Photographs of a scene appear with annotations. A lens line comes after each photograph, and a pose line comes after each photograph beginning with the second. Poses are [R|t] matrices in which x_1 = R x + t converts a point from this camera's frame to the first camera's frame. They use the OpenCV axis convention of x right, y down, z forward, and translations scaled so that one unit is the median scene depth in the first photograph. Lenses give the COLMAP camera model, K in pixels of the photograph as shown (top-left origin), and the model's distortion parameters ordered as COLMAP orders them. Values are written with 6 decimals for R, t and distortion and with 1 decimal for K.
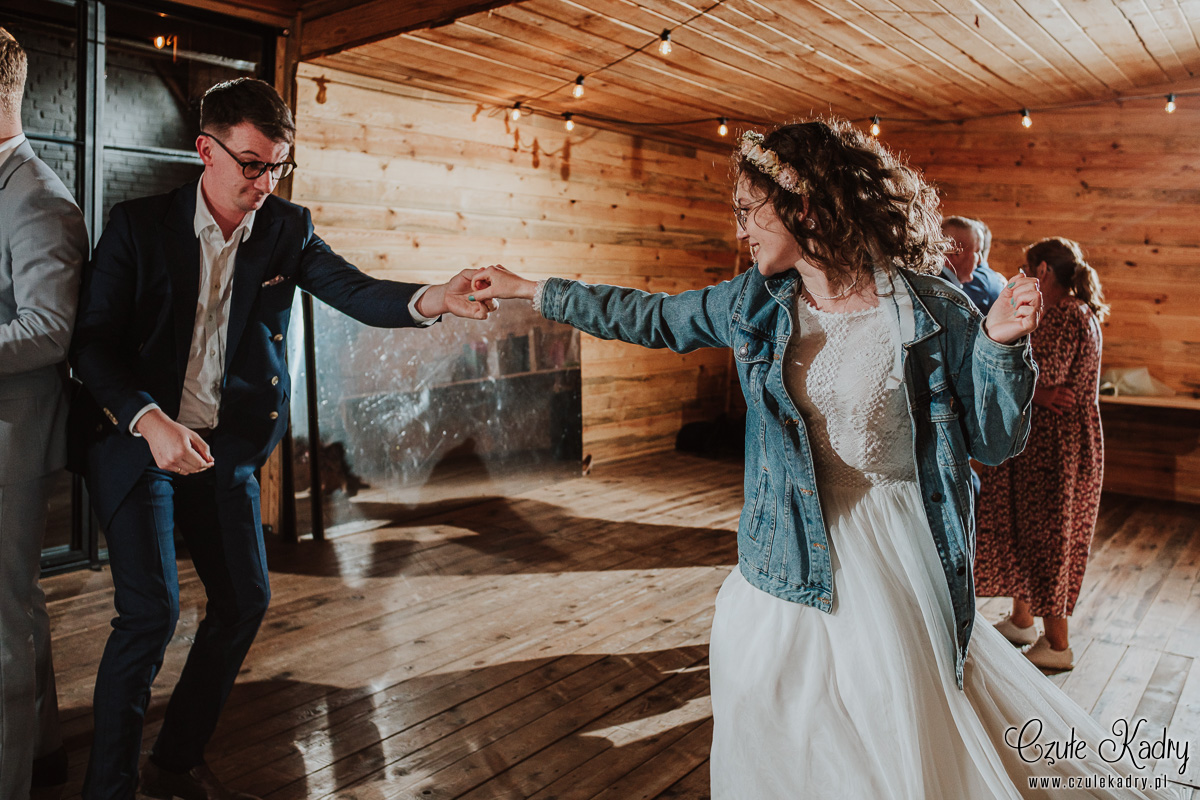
lens RADIAL K [[1232.9, 0, 558.1], [0, 1232.9, 392.5], [0, 0, 1]] dist [-0.061603, 0.000000]
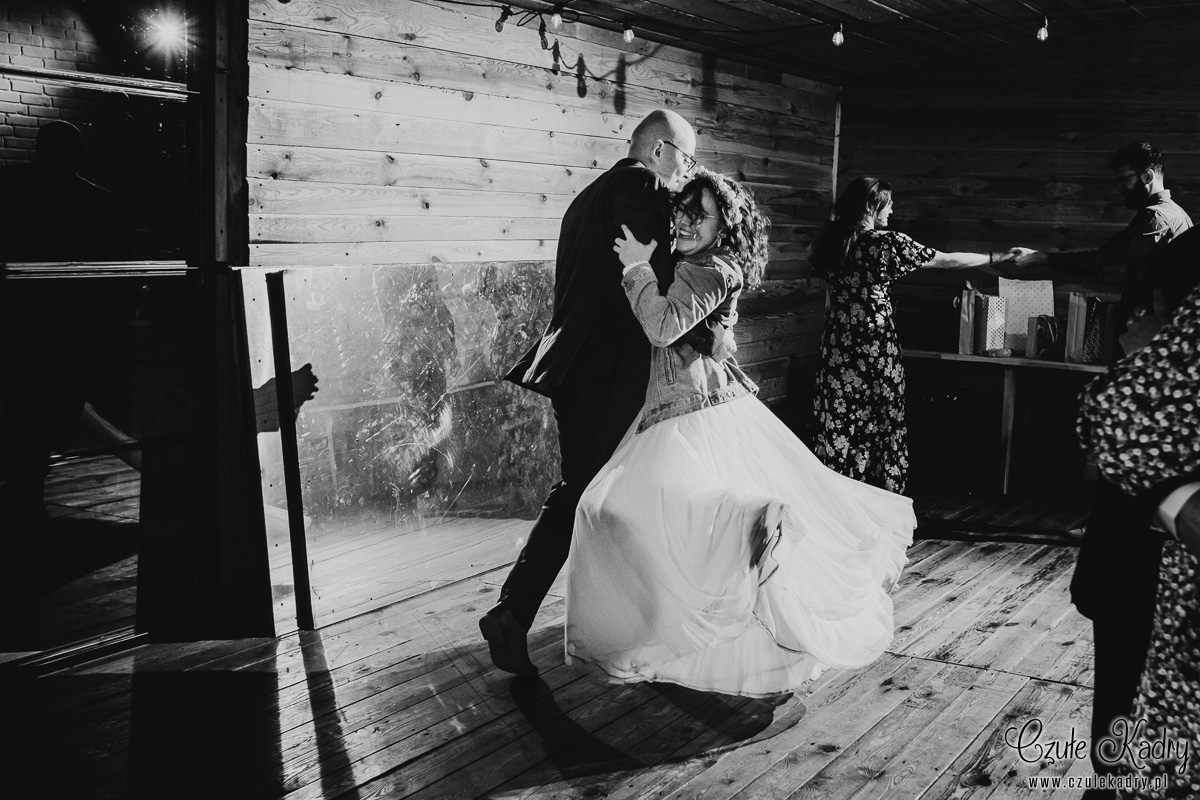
lens RADIAL K [[1349.9, 0, 615.4], [0, 1349.9, 426.4], [0, 0, 1]] dist [-0.049063, 0.000000]
pose [[0.998540, -0.032308, 0.043298, -0.040685], [0.030501, 0.998662, 0.041761, -0.019584], [-0.044589, -0.040379, 0.998189, 0.196142]]
